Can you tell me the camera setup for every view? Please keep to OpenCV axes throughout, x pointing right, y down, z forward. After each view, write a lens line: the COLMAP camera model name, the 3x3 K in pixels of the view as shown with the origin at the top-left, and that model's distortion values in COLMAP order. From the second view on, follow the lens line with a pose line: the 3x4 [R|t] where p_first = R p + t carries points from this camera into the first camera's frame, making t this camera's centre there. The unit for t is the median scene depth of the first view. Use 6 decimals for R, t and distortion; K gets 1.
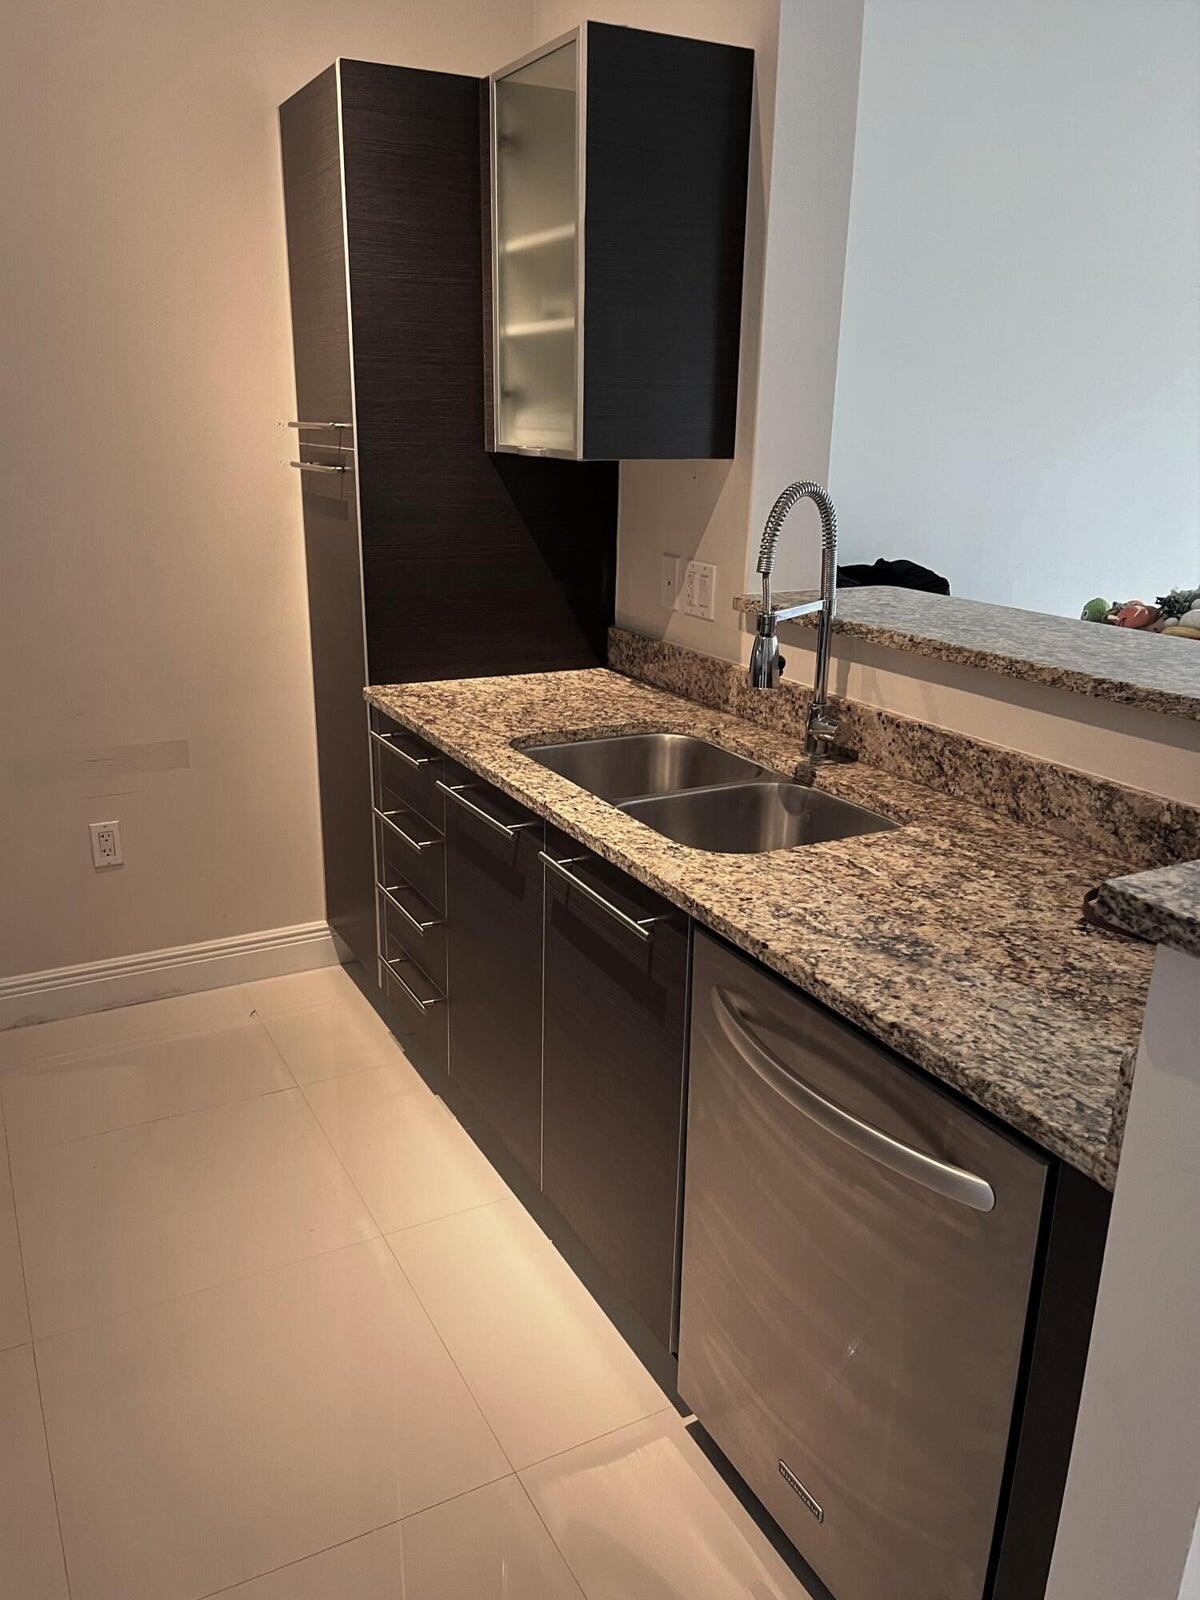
lens RADIAL K [[1205.7, 0, 594.5], [0, 1205.7, 802.5], [0, 0, 1]] dist [-0.000873, -0.015946]
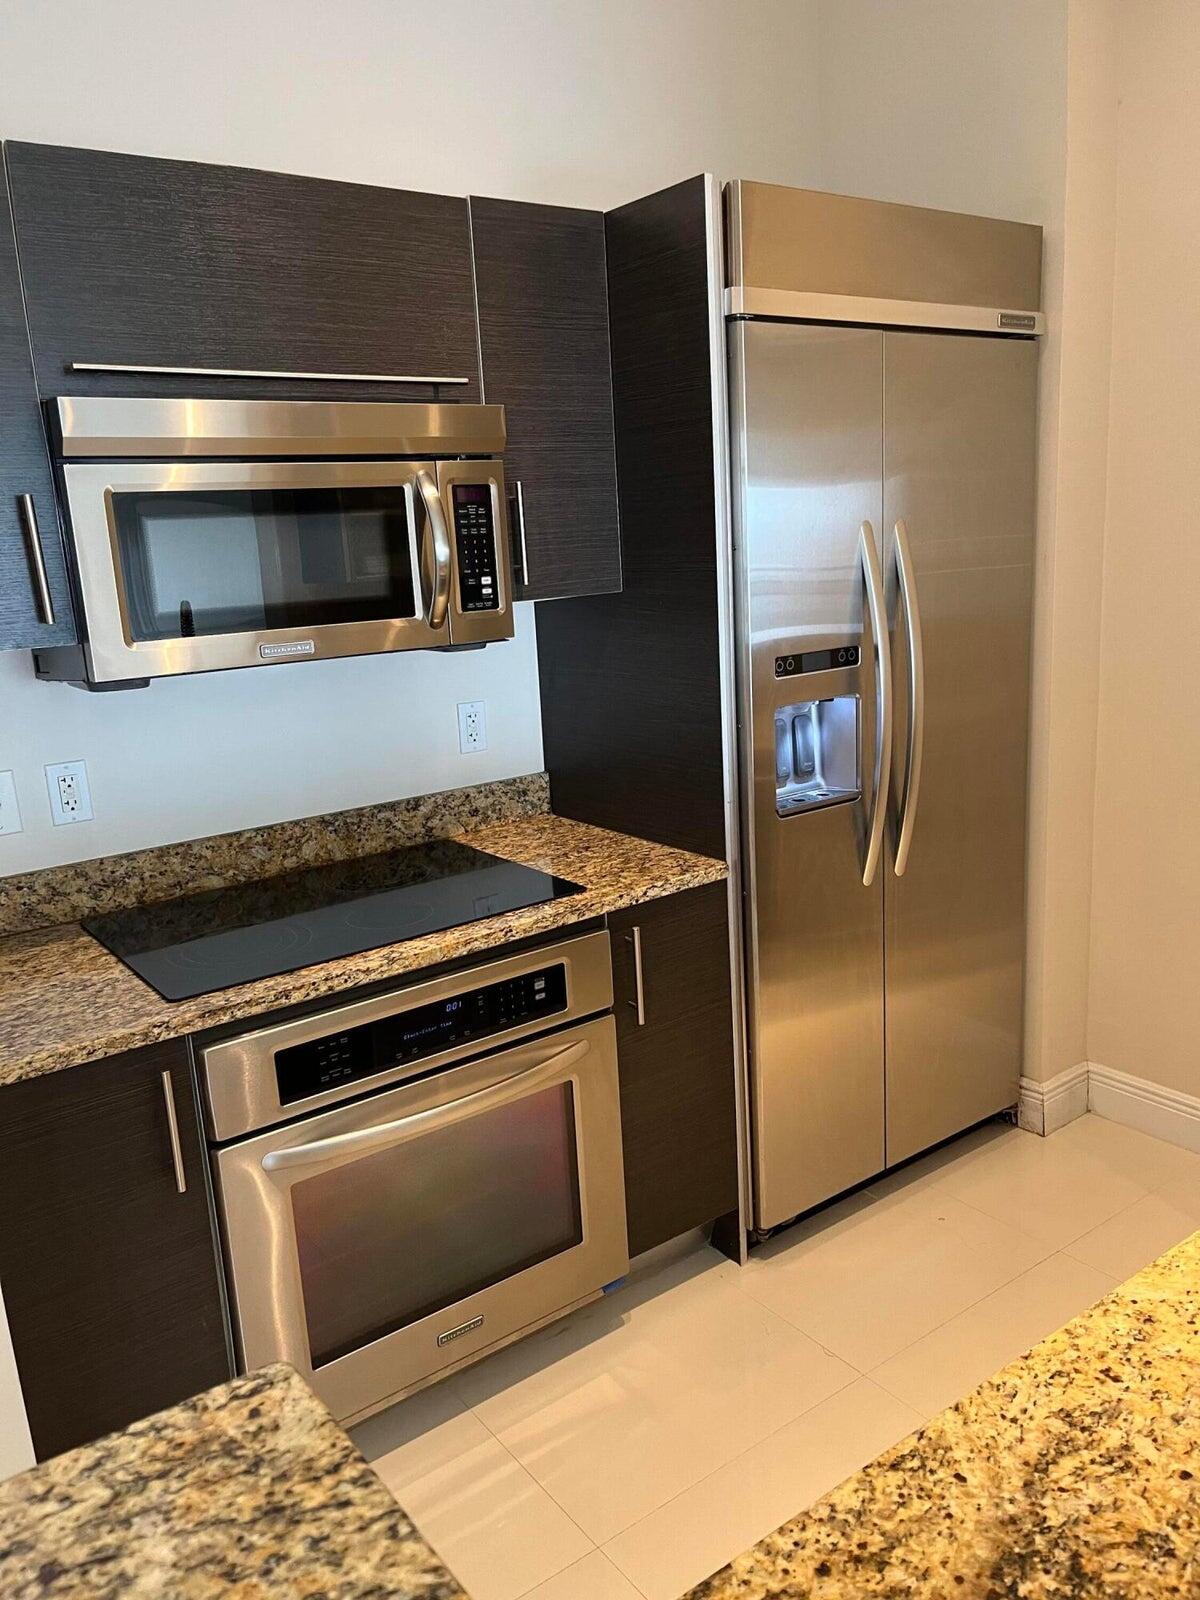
lens RADIAL K [[1205.7, 0, 595.4], [0, 1205.7, 797.5], [0, 0, 1]] dist [-0.000873, -0.015946]
pose [[0.146119, 0.182468, -0.972293, 0.647792], [-0.240893, 0.959821, 0.143926, -0.231164], [0.959489, 0.213189, 0.184203, 0.610524]]
